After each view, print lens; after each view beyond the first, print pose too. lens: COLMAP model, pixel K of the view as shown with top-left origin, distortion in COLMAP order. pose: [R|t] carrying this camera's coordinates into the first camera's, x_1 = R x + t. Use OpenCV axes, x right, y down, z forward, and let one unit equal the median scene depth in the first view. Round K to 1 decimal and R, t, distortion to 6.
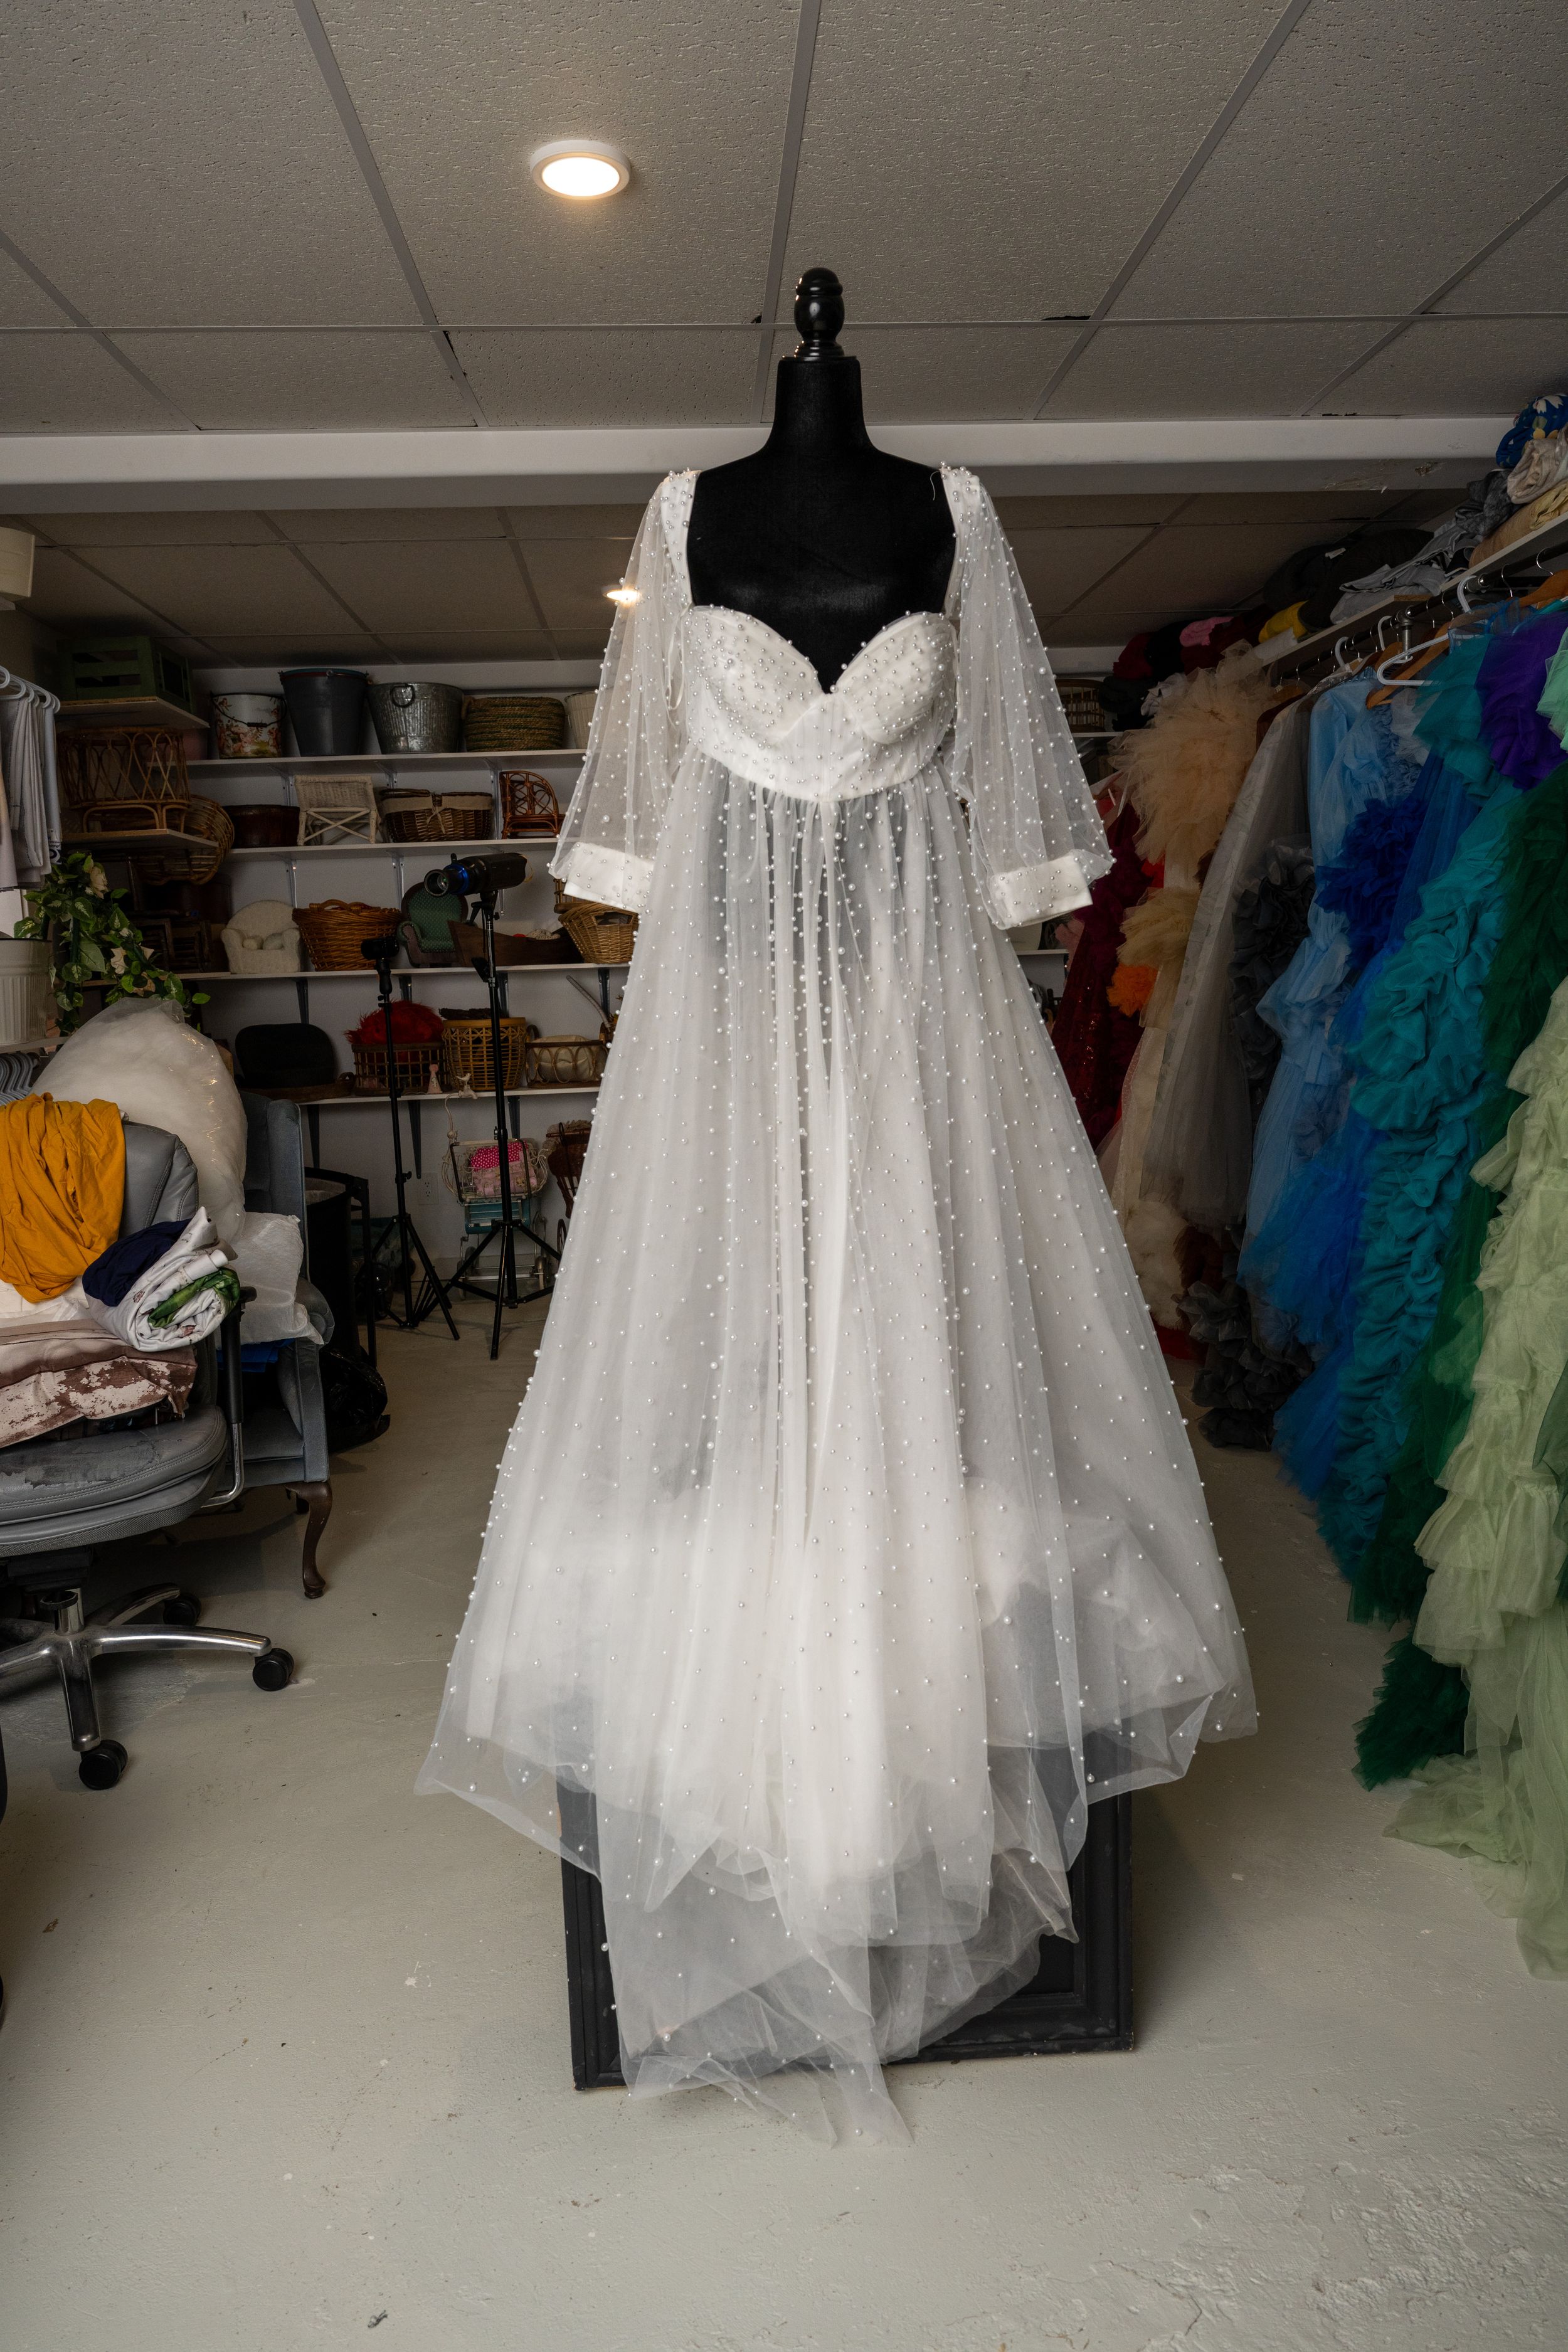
lens RADIAL K [[1607.9, 0, 782.3], [0, 1607.9, 1161.6], [0, 0, 1]] dist [-0.001440, -0.002118]
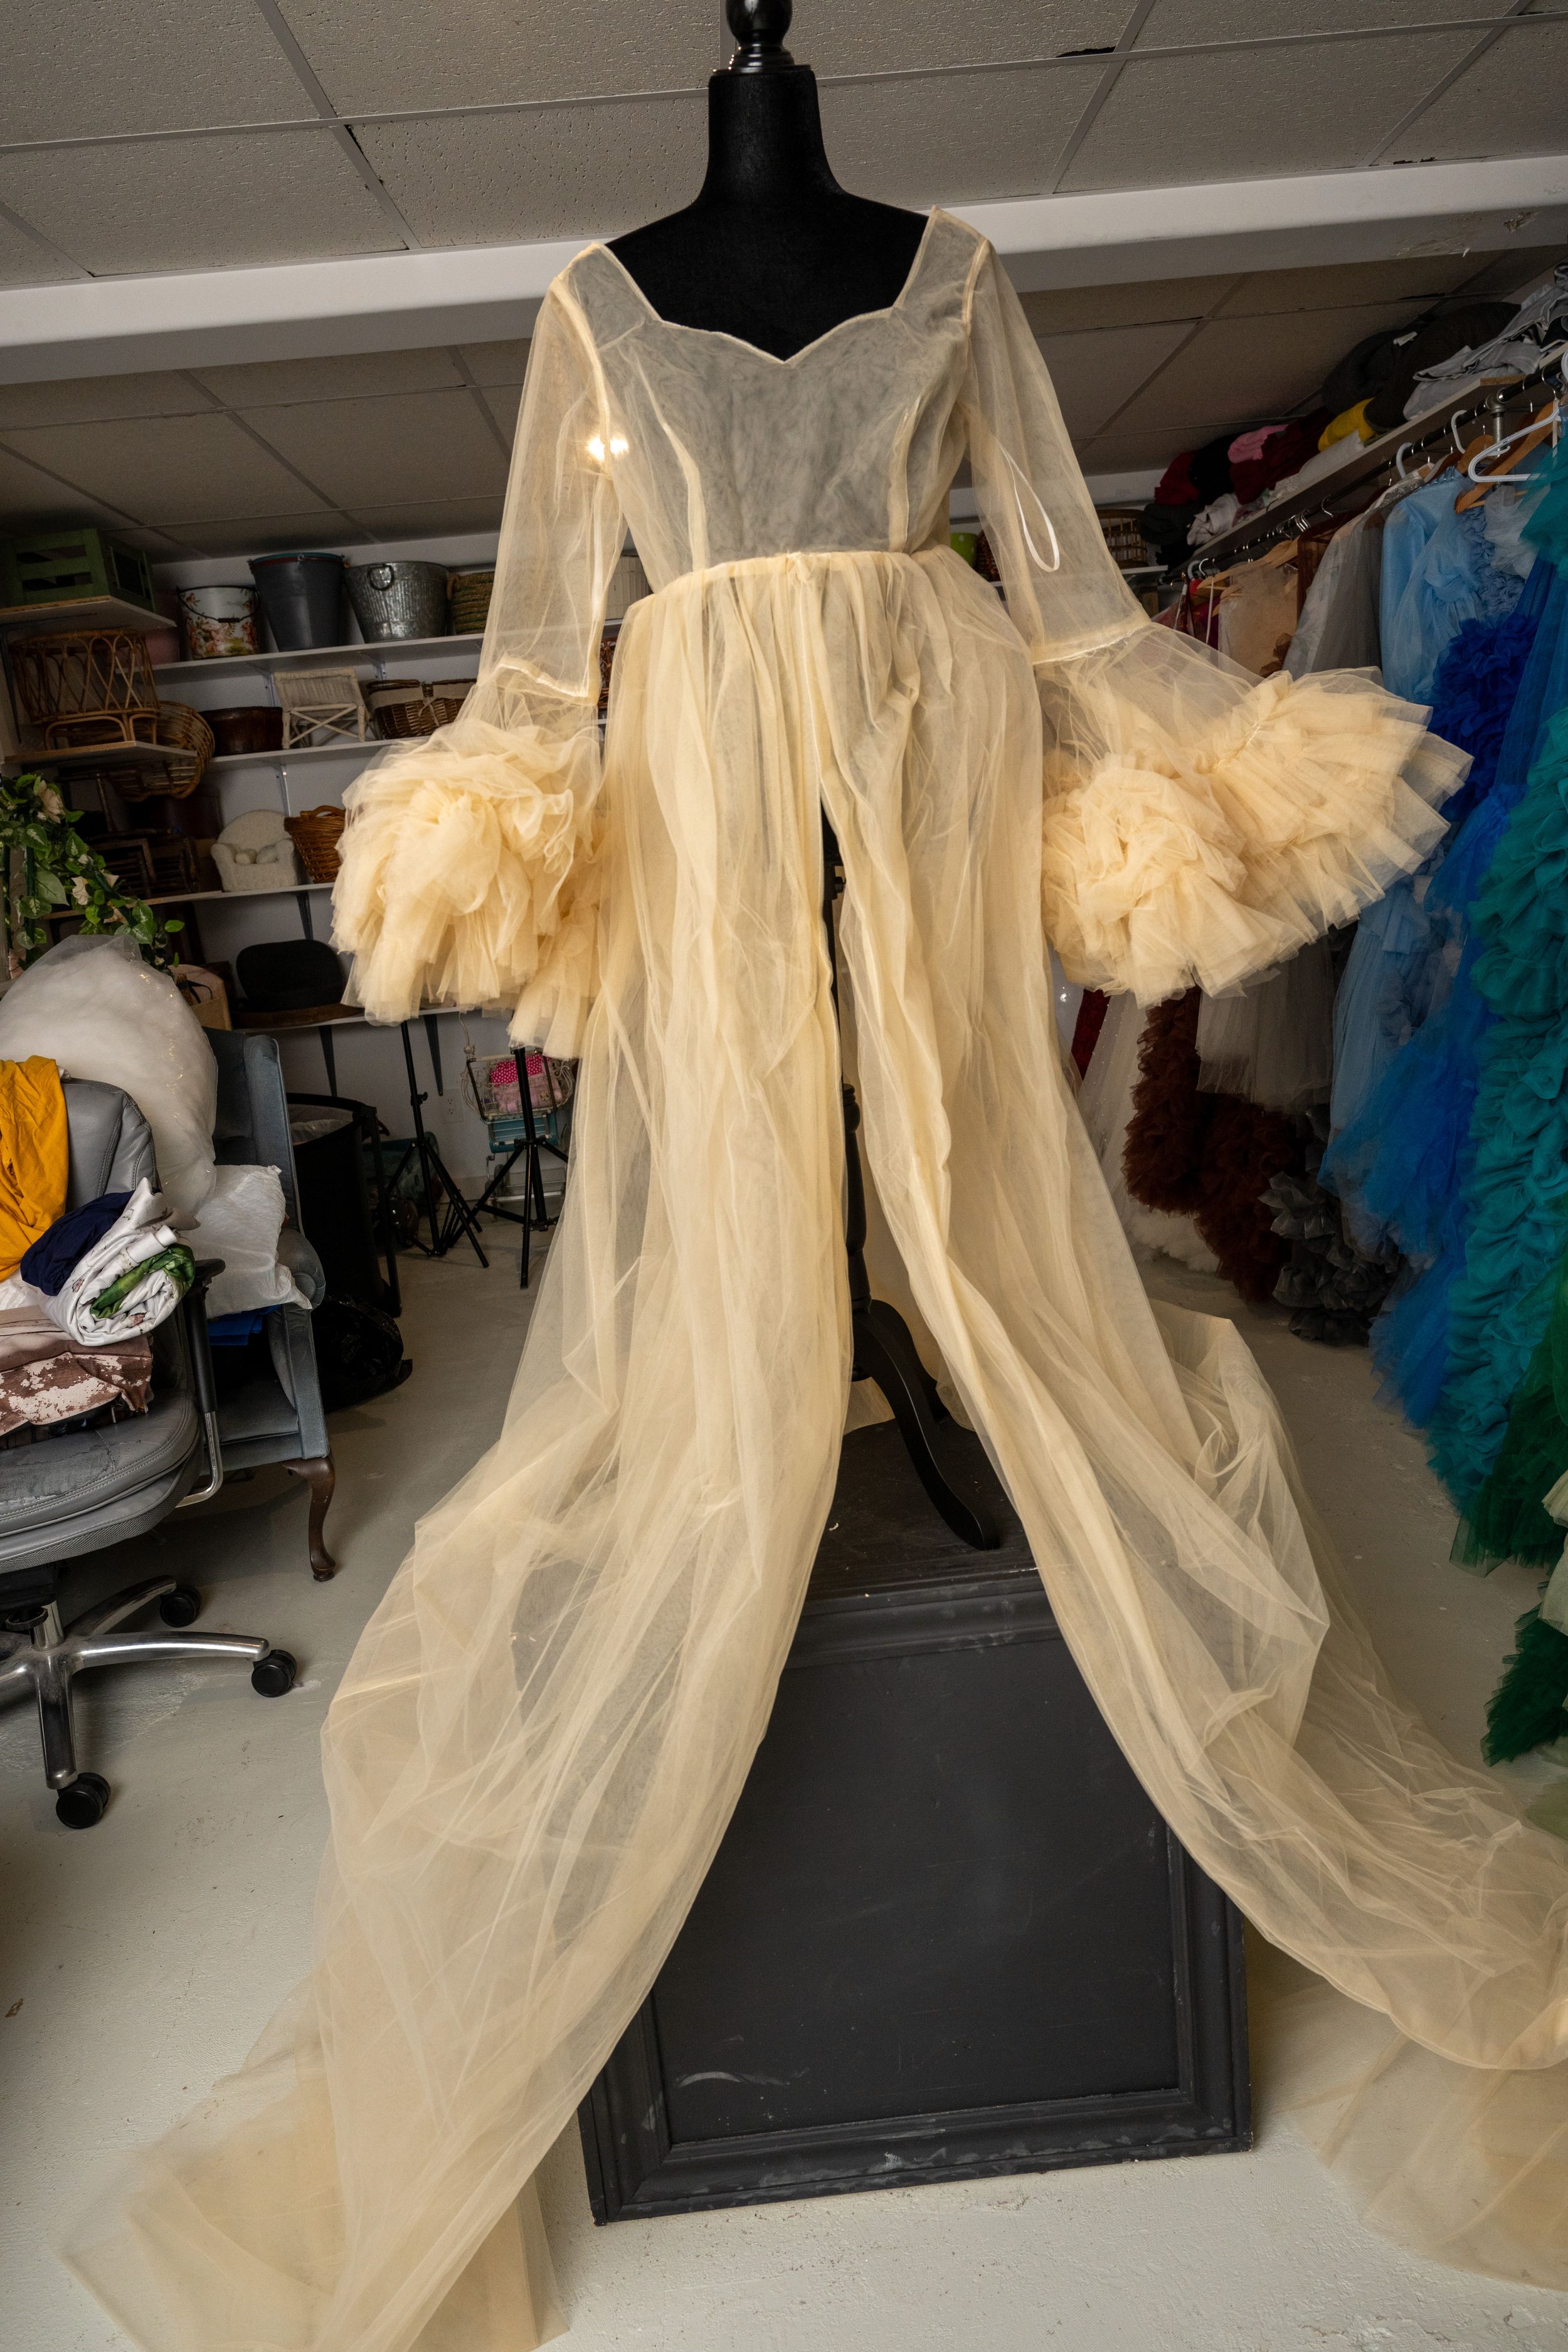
lens RADIAL K [[1607.9, 0, 782.3], [0, 1607.9, 1161.6], [0, 0, 1]] dist [-0.001440, -0.002118]
pose [[0.997871, -0.053527, -0.037257, 0.016643], [0.056235, 0.995527, 0.075913, -0.021267], [0.033027, -0.077846, 0.996418, 0.101183]]
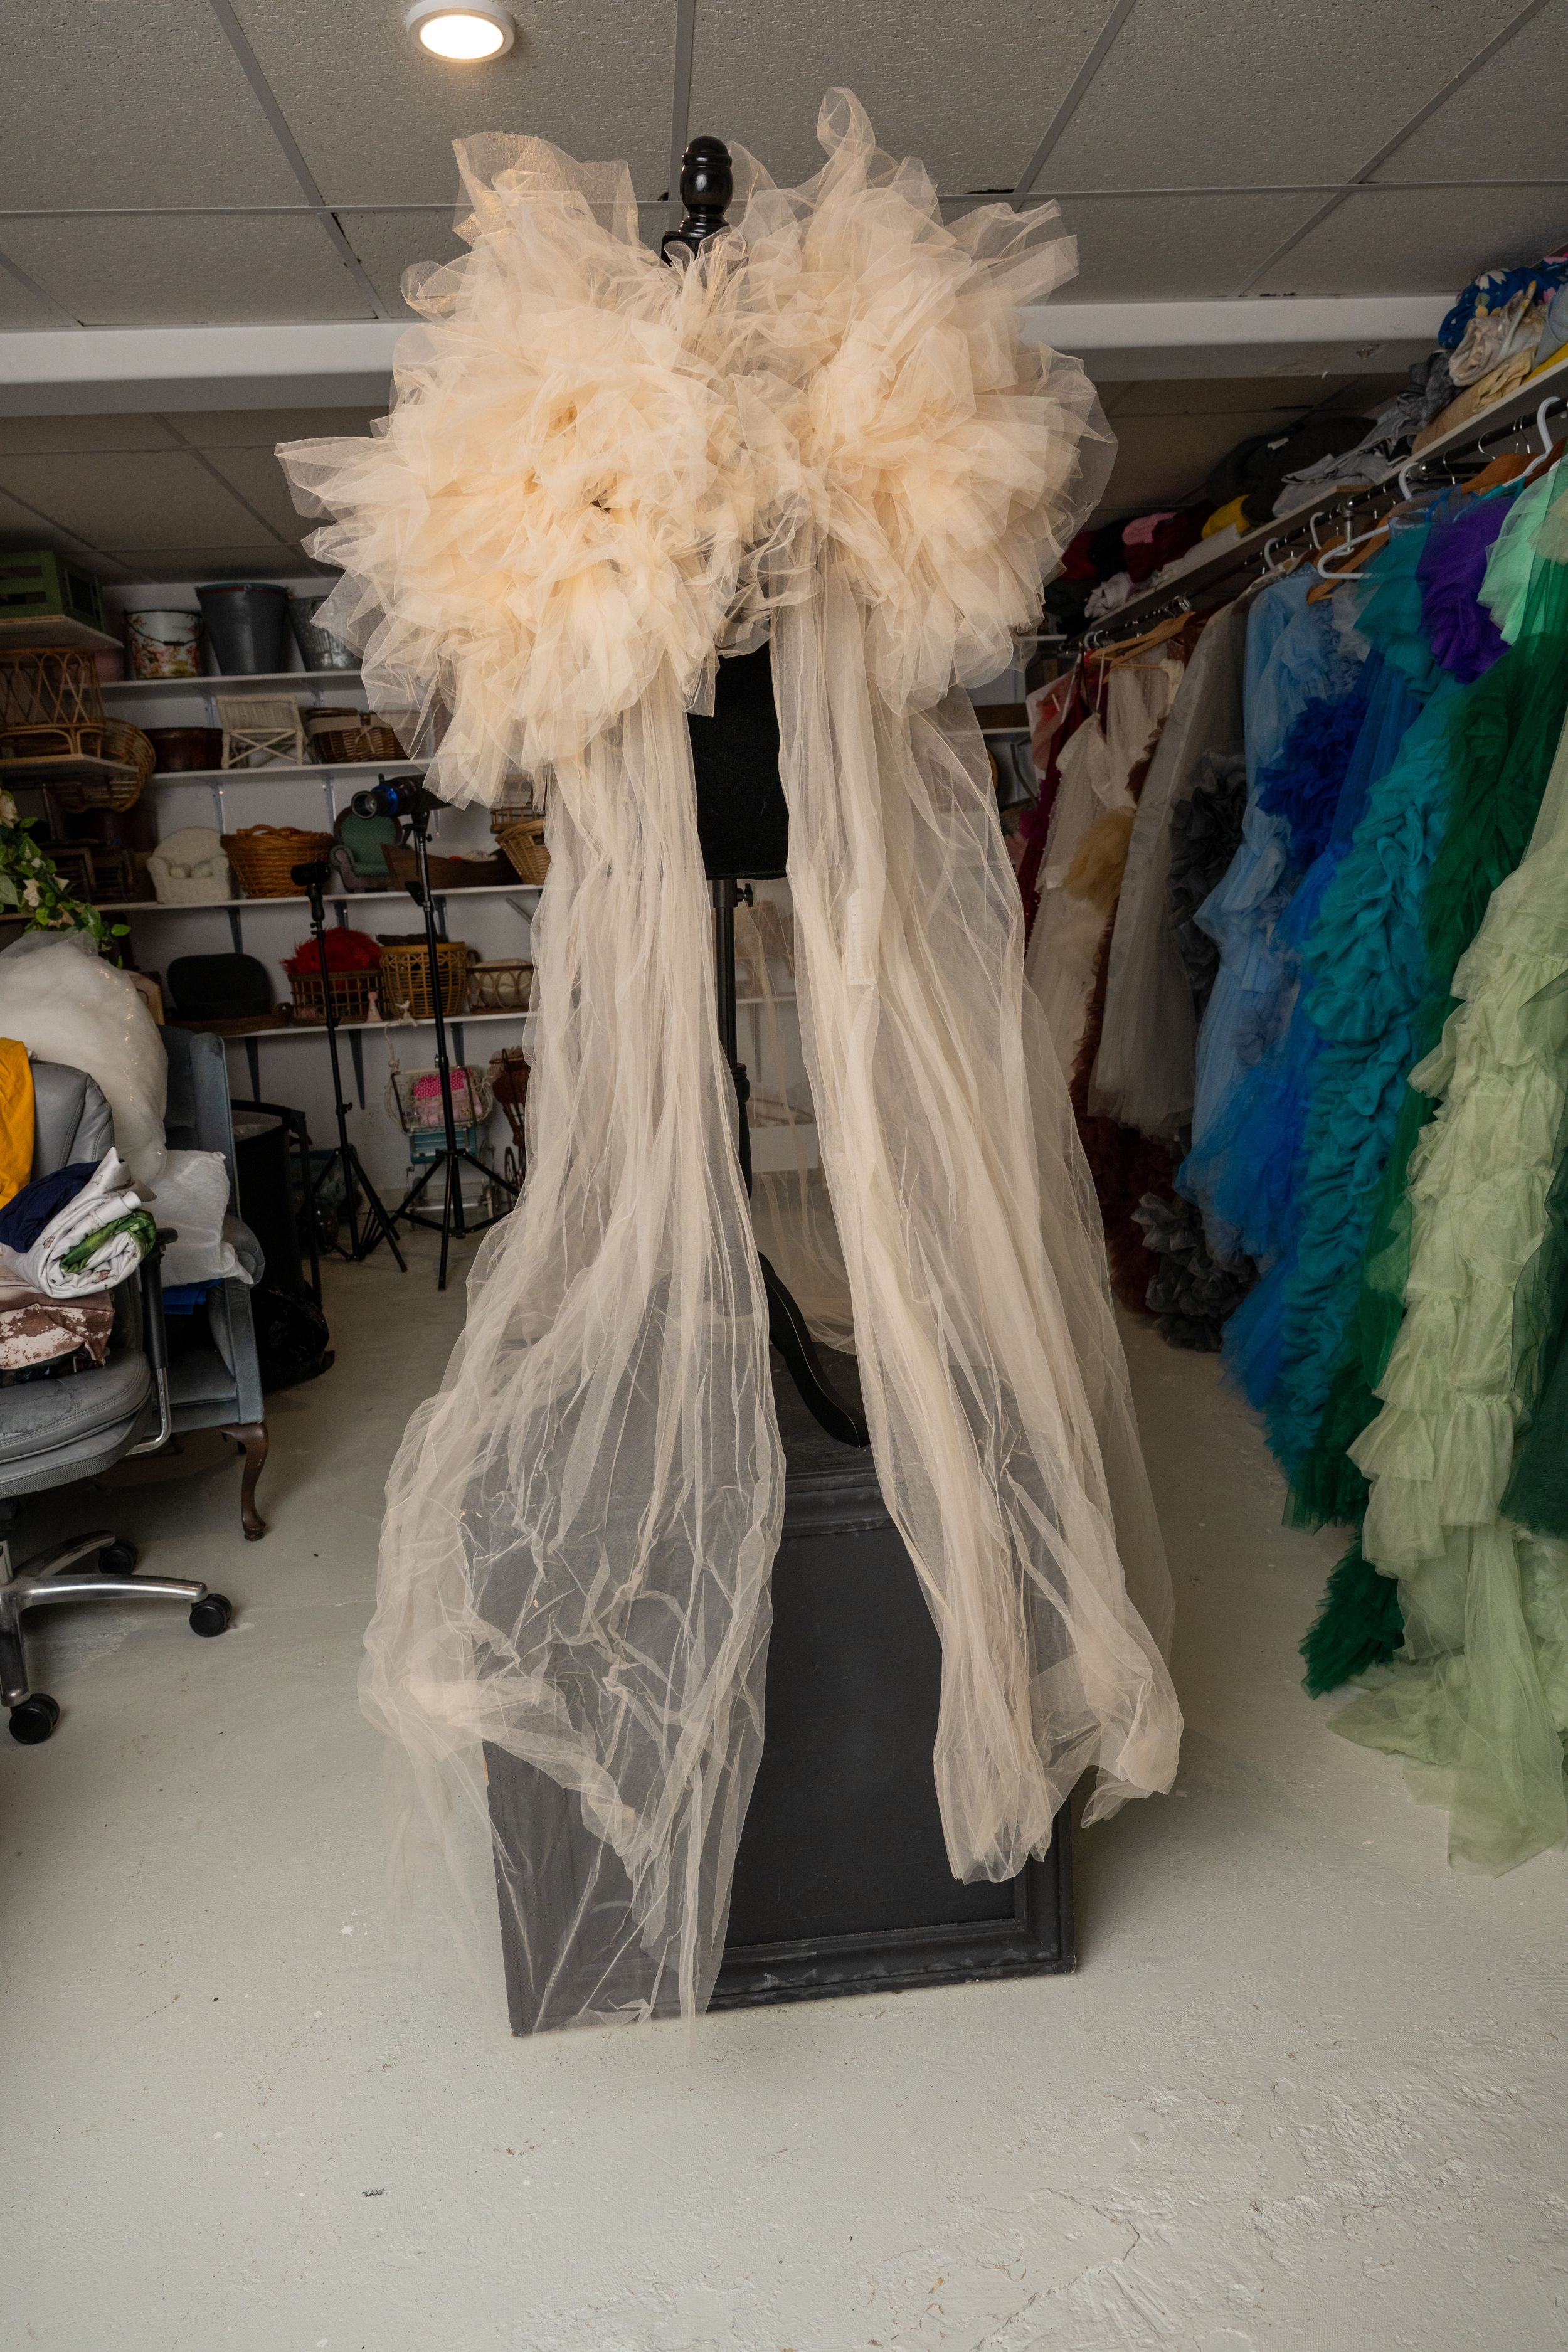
lens RADIAL K [[1606.3, 0, 787.6], [0, 1606.3, 1161.6], [0, 0, 1]] dist [-0.001123, -0.001271]
pose [[0.999345, -0.026045, 0.025109, 0.015089], [0.024736, 0.998388, 0.051086, -0.002007], [-0.026399, -0.050432, 0.998379, 0.019628]]
